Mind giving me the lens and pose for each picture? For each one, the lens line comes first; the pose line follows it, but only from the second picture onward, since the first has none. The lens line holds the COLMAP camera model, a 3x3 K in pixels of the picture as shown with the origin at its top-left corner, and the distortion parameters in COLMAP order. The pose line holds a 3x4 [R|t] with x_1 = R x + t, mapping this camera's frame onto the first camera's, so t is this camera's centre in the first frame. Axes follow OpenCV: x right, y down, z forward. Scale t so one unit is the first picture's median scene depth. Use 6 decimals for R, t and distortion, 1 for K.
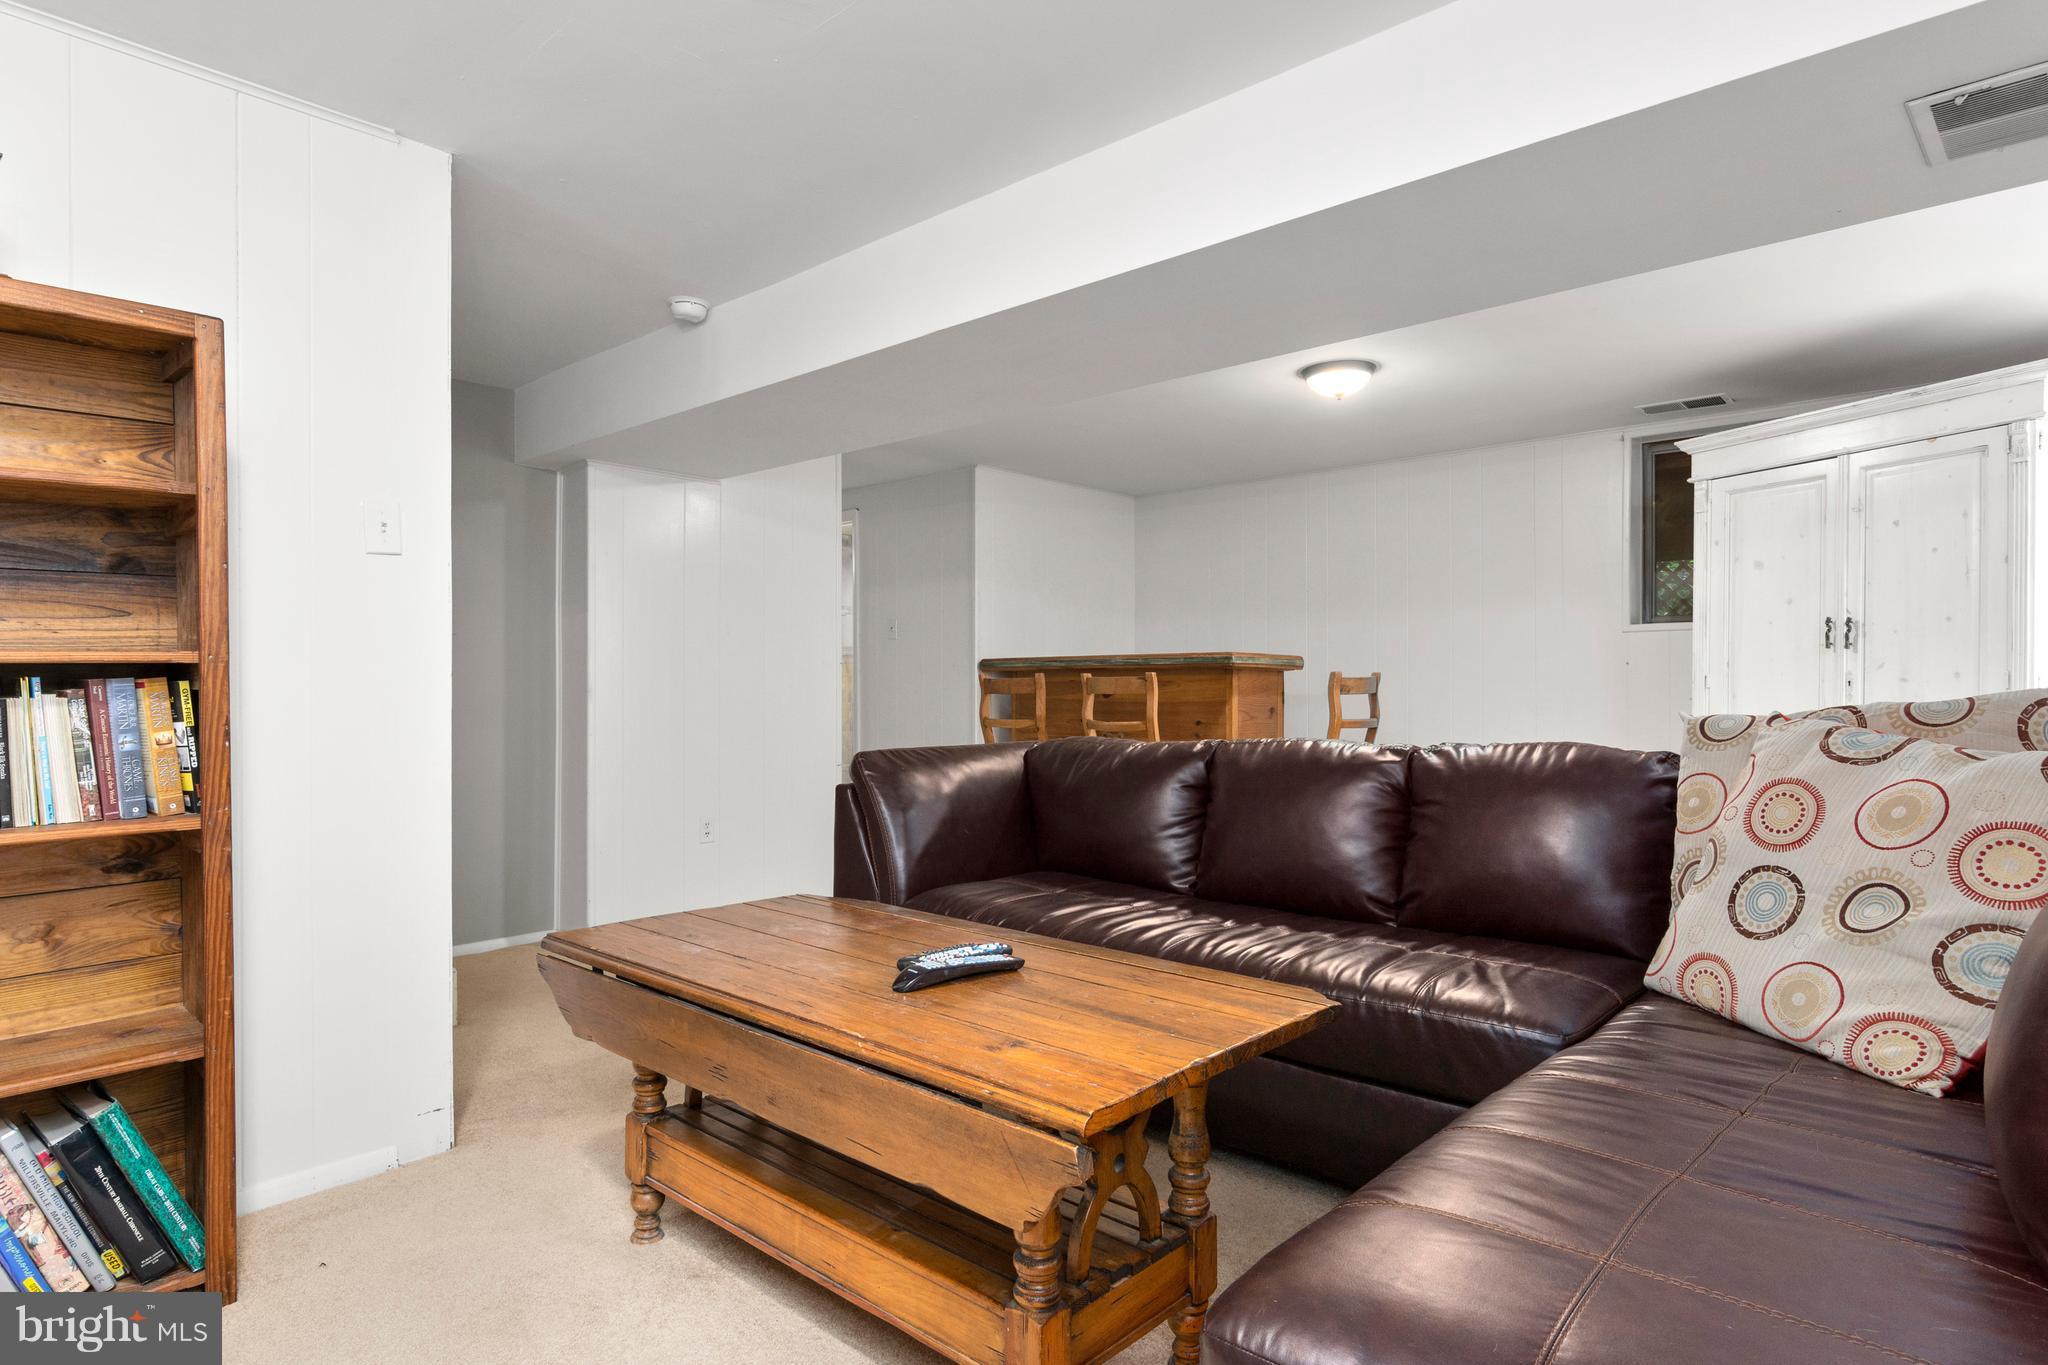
lens RADIAL K [[1003.9, 0, 1011.8], [0, 1003.9, 689.4], [0, 0, 1]] dist [0.000067, 0.001187]
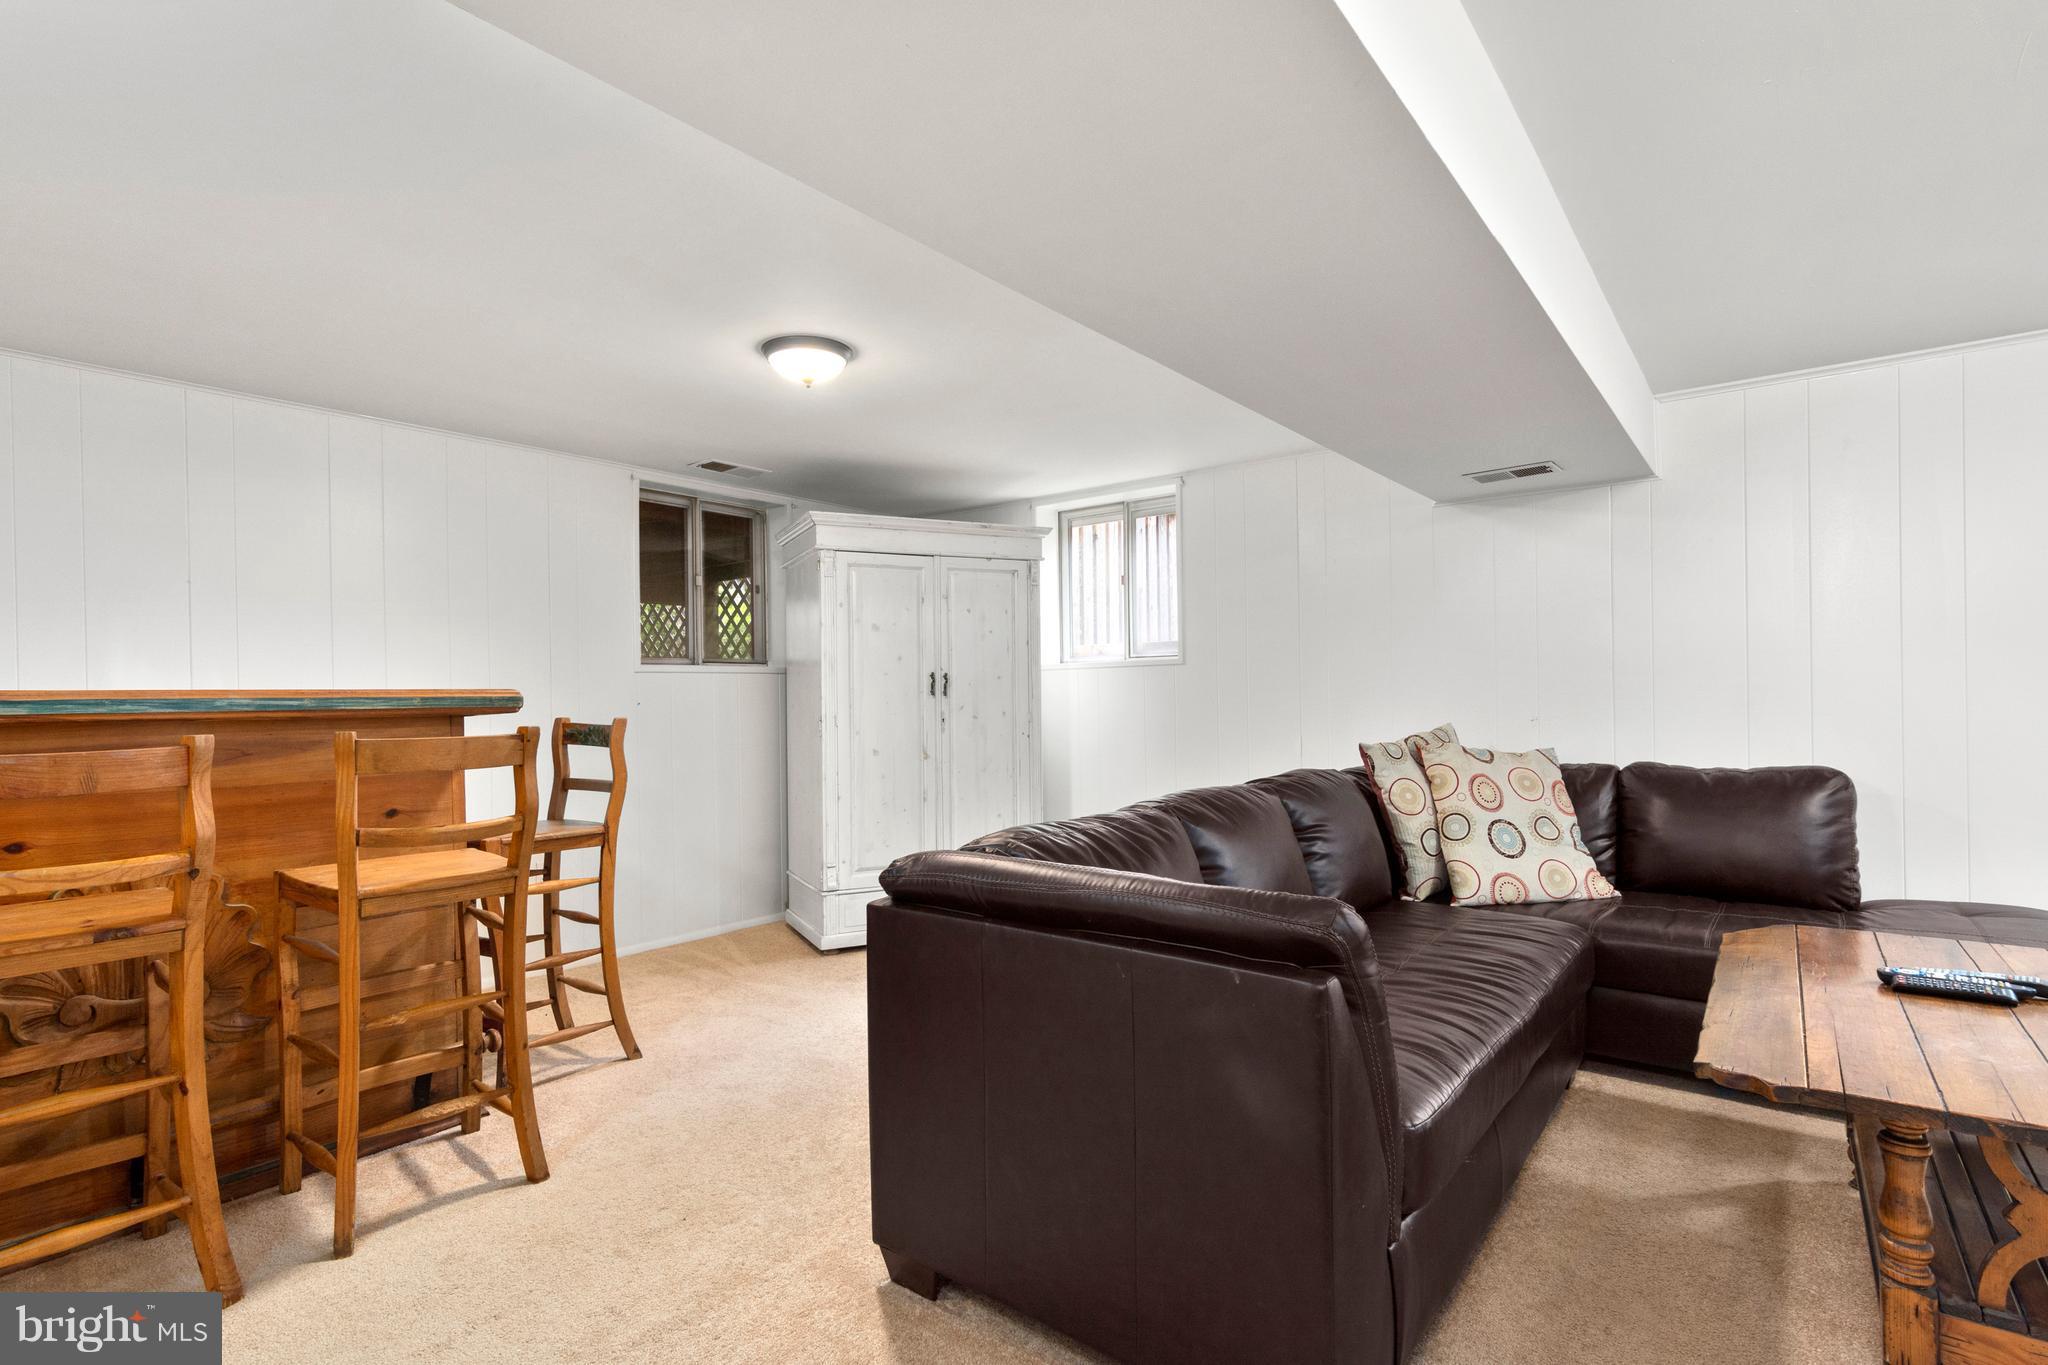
lens RADIAL K [[1003.9, 0, 1011.8], [0, 1003.9, 689.4], [0, 0, 1]] dist [0.000067, 0.001187]
pose [[0.007999, 0.008456, 0.999932, -0.509658], [0.013827, 0.999868, -0.008566, -0.032585], [-0.999872, 0.013895, 0.007881, 0.812506]]
